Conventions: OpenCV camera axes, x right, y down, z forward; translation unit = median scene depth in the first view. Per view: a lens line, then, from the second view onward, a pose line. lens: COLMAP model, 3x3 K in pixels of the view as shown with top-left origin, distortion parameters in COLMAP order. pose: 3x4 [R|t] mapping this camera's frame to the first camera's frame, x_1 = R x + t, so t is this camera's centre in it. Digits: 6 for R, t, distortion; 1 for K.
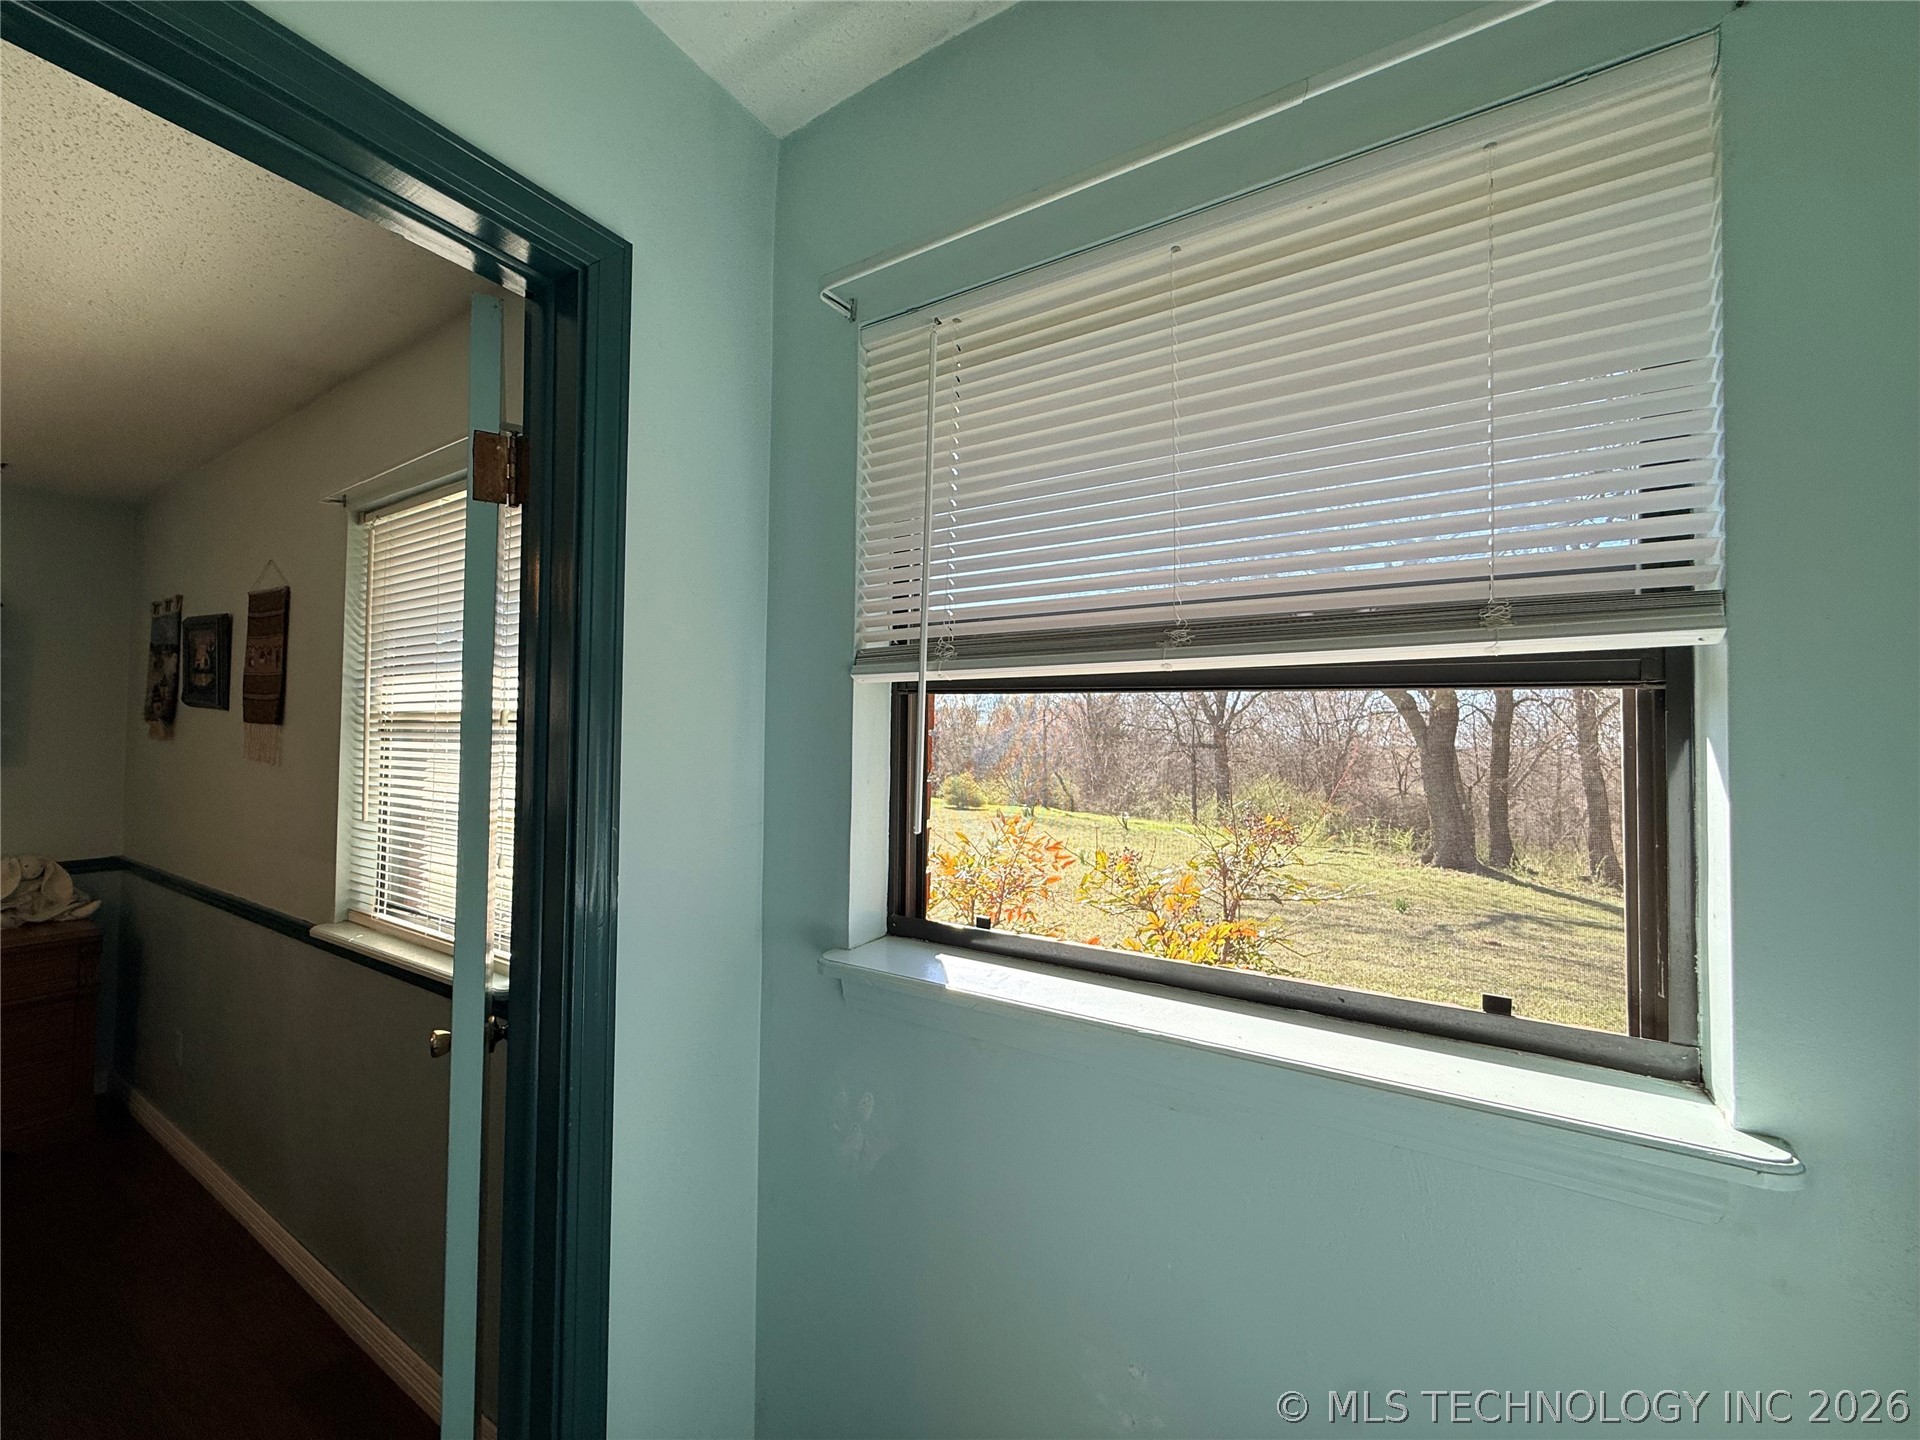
lens RADIAL K [[772.3, 0, 957.5], [0, 772.3, 717.4], [0, 0, 1]] dist [-0.018015, 0.006198]
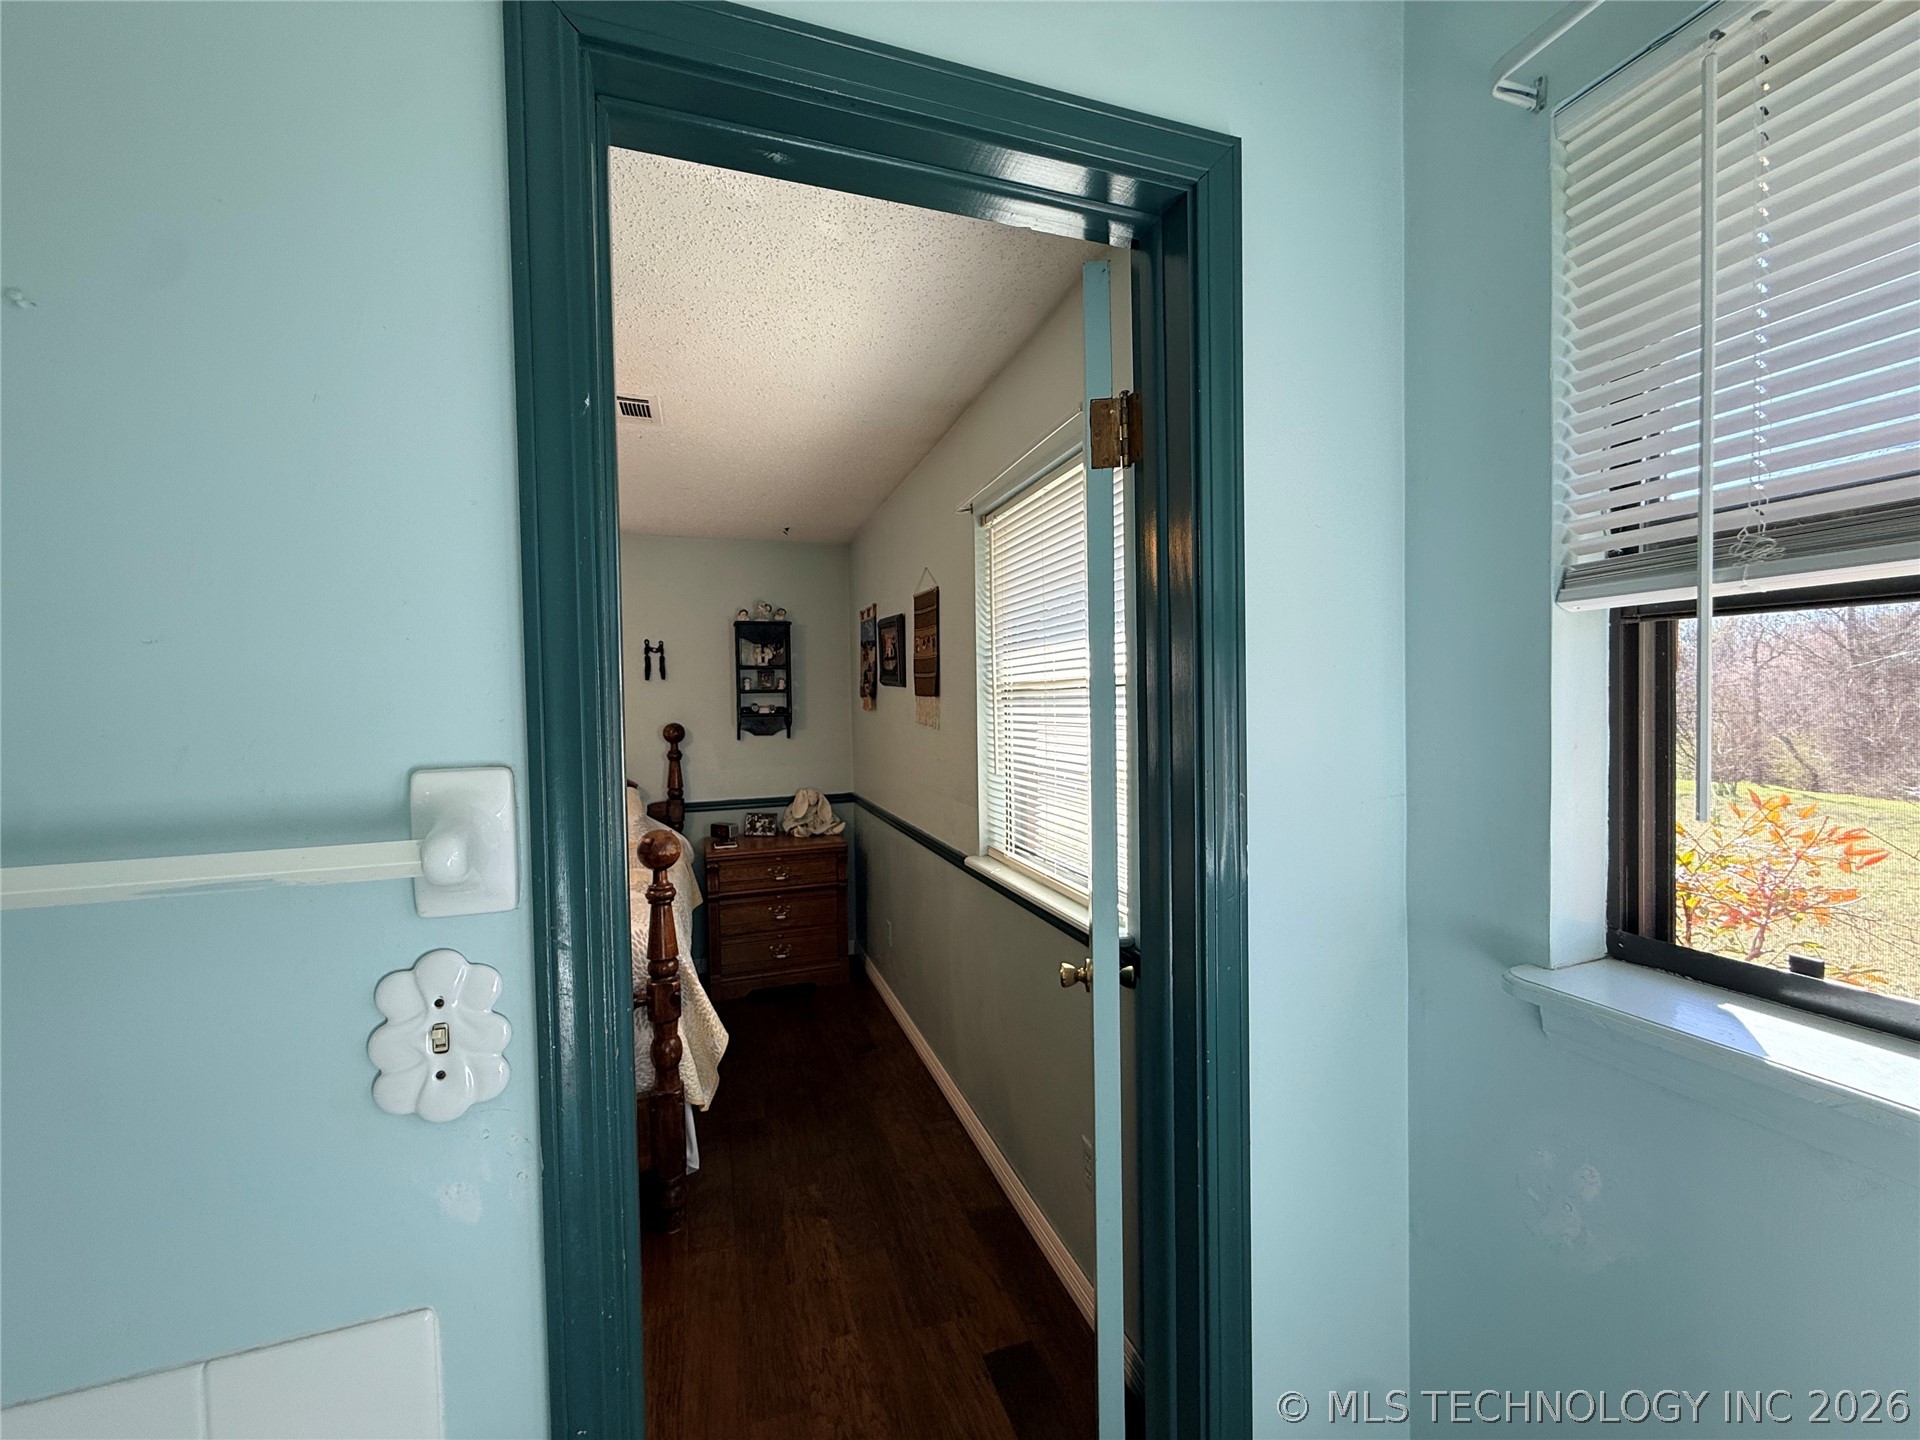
lens RADIAL K [[767.9, 0, 953.6], [0, 767.9, 722.8], [0, 0, 1]] dist [0.000351, 0.000345]
pose [[0.771565, -0.008684, -0.636091, -0.105429], [0.045098, 0.998138, 0.041075, 0.003007], [0.634550, -0.060379, 0.770520, 0.060652]]
